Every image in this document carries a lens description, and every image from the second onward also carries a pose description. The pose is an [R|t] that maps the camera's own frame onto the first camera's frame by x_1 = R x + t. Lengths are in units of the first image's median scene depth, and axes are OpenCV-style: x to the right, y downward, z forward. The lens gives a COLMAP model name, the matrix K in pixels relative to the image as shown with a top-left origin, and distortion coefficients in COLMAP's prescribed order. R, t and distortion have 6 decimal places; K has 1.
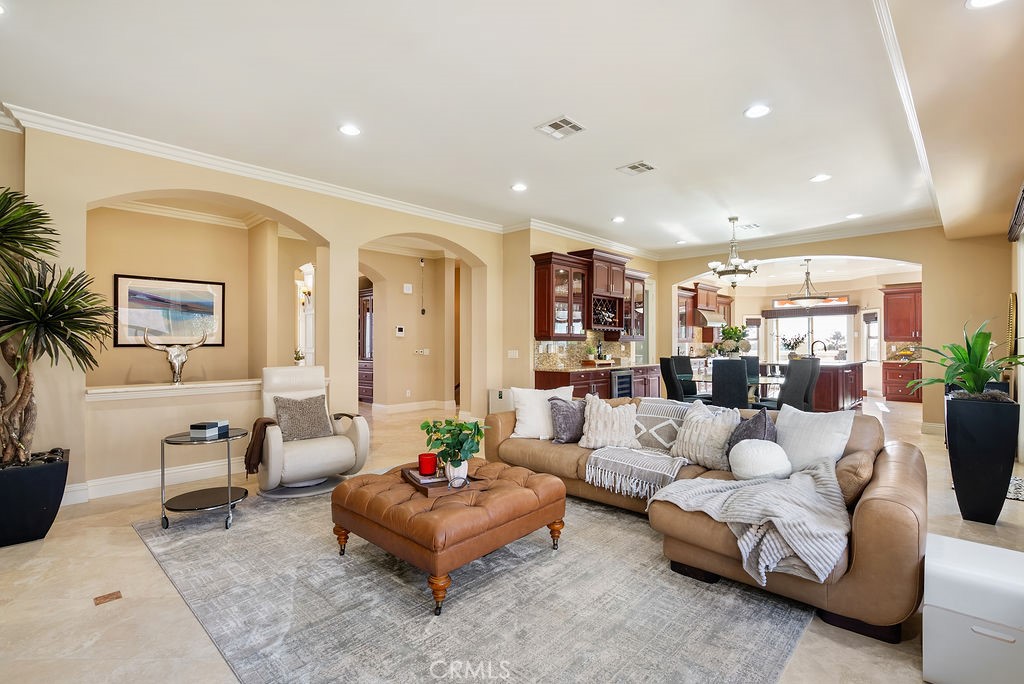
lens RADIAL K [[479.2, 0, 514.8], [0, 479.2, 343.4], [0, 0, 1]] dist [0.002192, 0.000233]
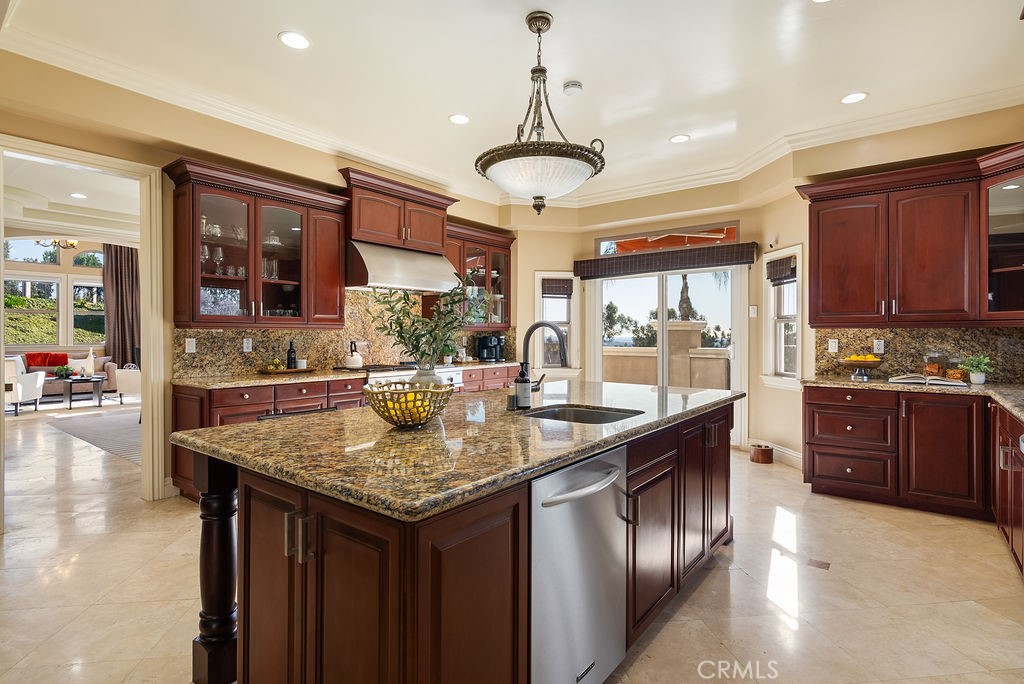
lens RADIAL K [[516.0, 0, 514.0], [0, 516.0, 335.1], [0, 0, 1]] dist [-0.003180, 0.000012]
pose [[0.994415, 0.000902, 0.105539, 0.466754], [-0.001627, 0.999976, 0.006784, -0.000659], [-0.105530, -0.006918, 0.994392, 0.585393]]
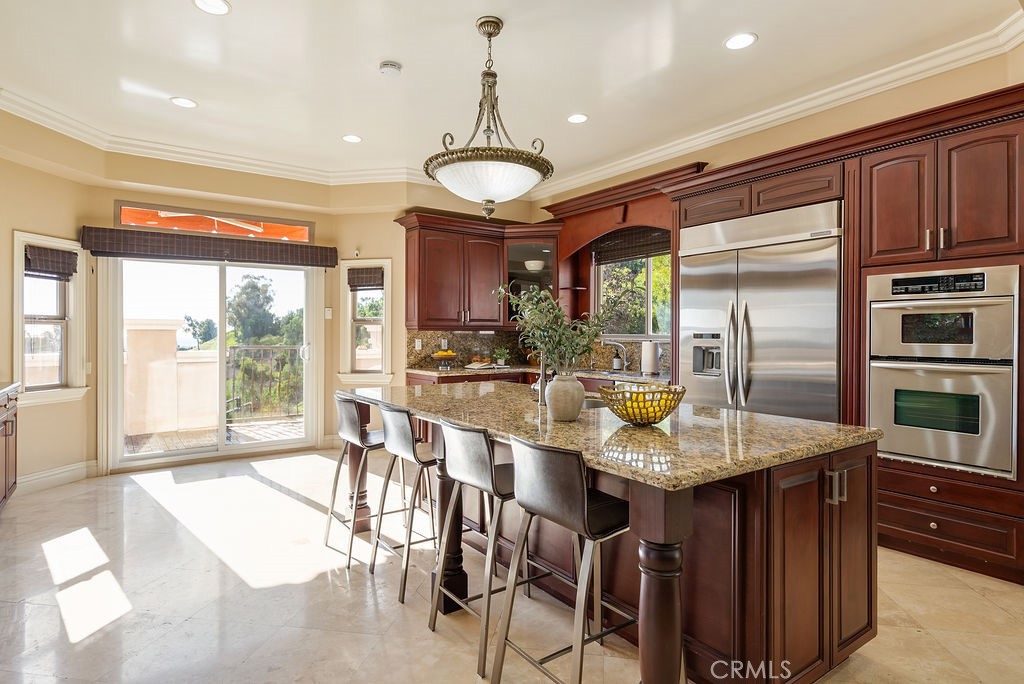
lens RADIAL K [[547.0, 0, 513.4], [0, 547.0, 338.3], [0, 0, 1]] dist [0.004931, 0.000276]
pose [[0.187416, -0.006371, 0.982260, 0.253534], [-0.004076, 0.999965, 0.007264, -0.000360], [-0.982272, -0.005365, 0.187384, 0.761440]]
